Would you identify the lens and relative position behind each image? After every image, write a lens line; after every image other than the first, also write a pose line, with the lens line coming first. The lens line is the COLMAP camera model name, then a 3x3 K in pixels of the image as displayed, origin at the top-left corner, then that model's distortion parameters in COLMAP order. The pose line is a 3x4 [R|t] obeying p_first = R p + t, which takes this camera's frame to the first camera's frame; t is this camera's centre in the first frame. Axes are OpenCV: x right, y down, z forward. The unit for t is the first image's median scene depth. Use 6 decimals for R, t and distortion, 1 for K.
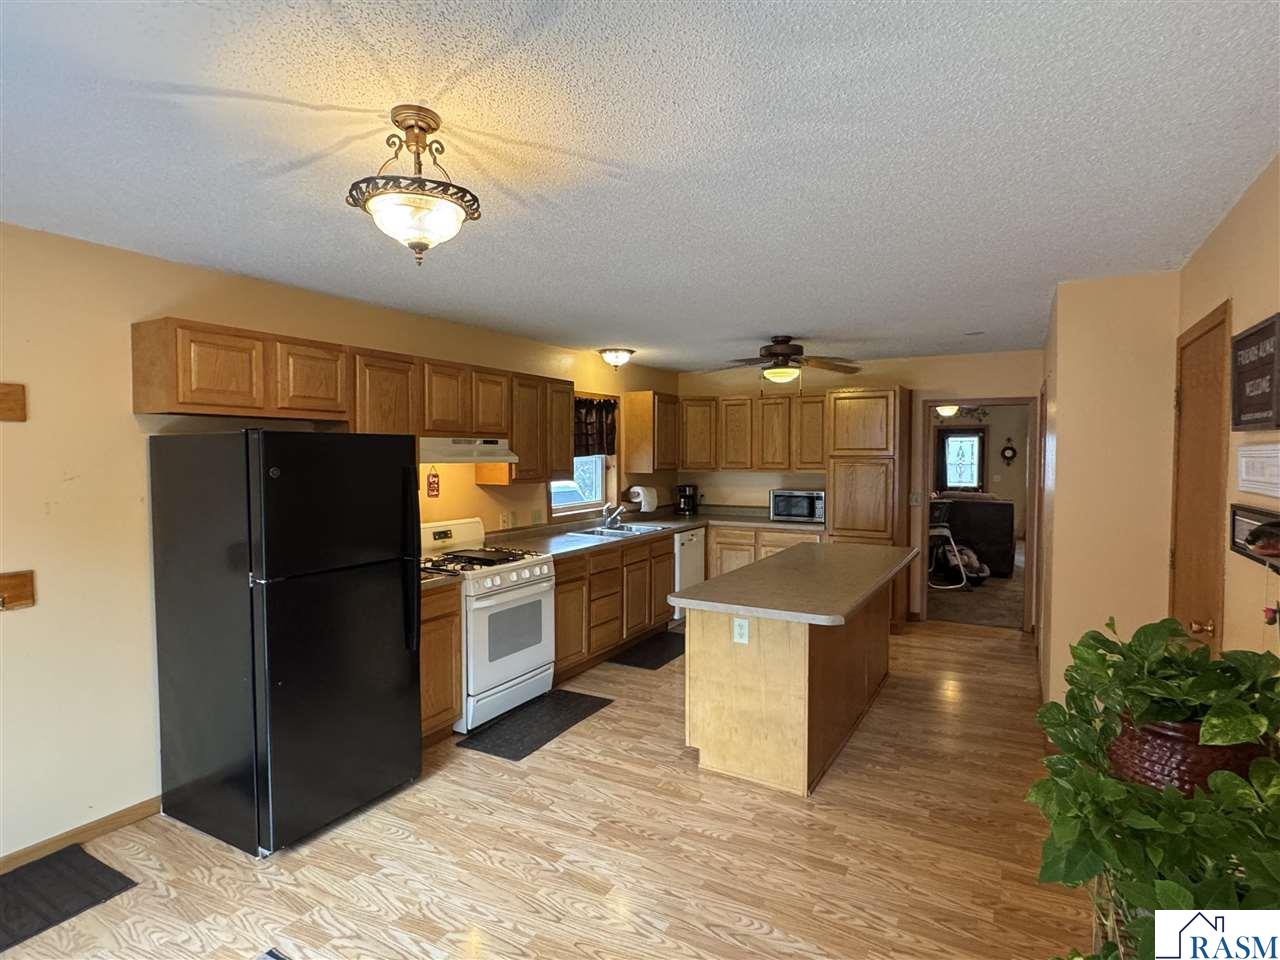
lens RADIAL K [[677.1, 0, 639.5], [0, 677.1, 479.3], [0, 0, 1]] dist [-0.010636, 0.000245]
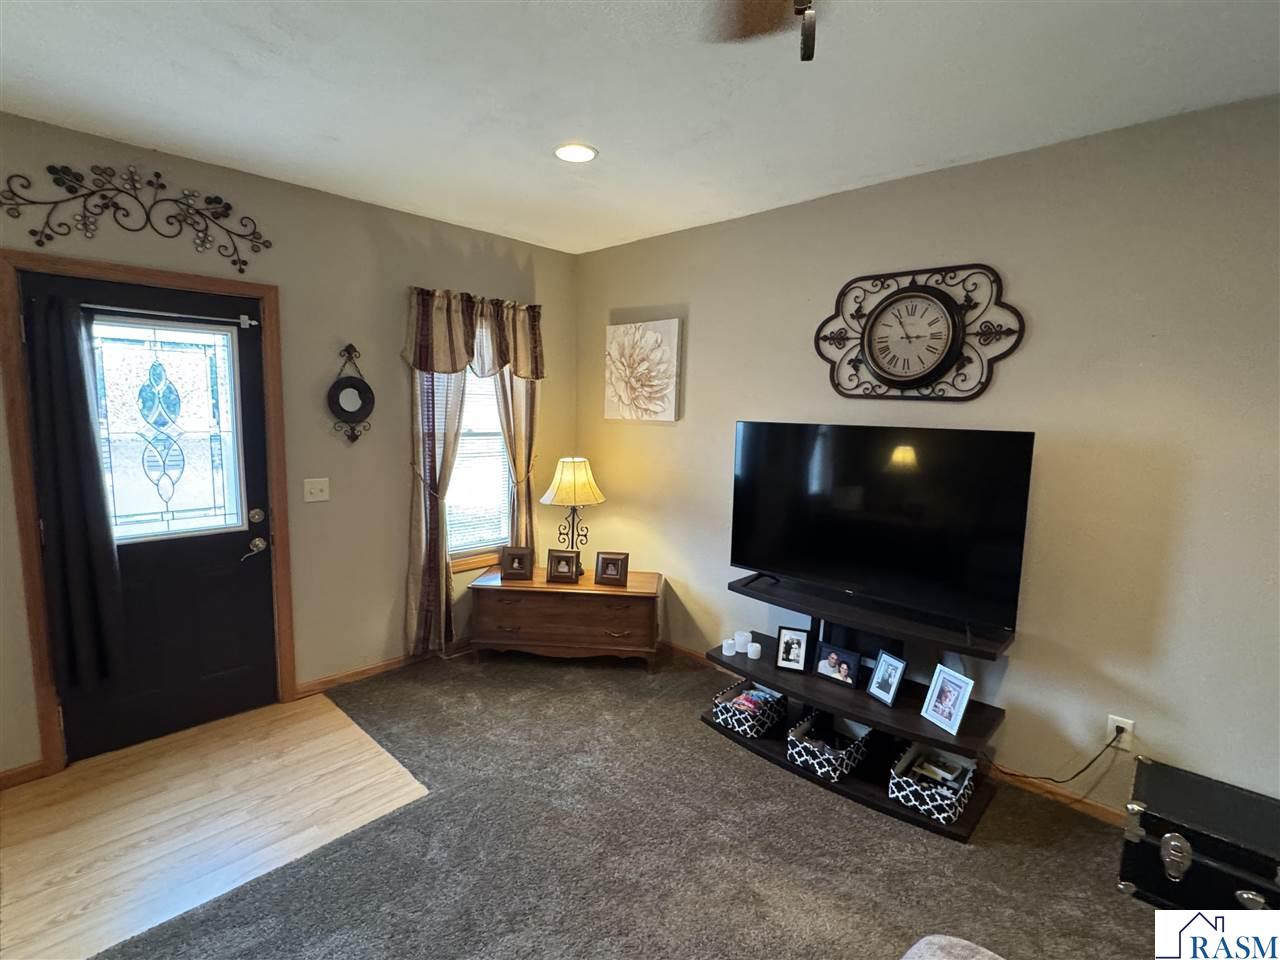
lens RADIAL K [[604.3, 0, 636.7], [0, 604.3, 482.8], [0, 0, 1]] dist [-0.002747, -0.000294]
pose [[0.239193, -0.112255, 0.964461, 0.683964], [0.014494, 0.993597, 0.112052, -0.064146], [-0.970864, -0.012823, 0.239288, 1.738846]]
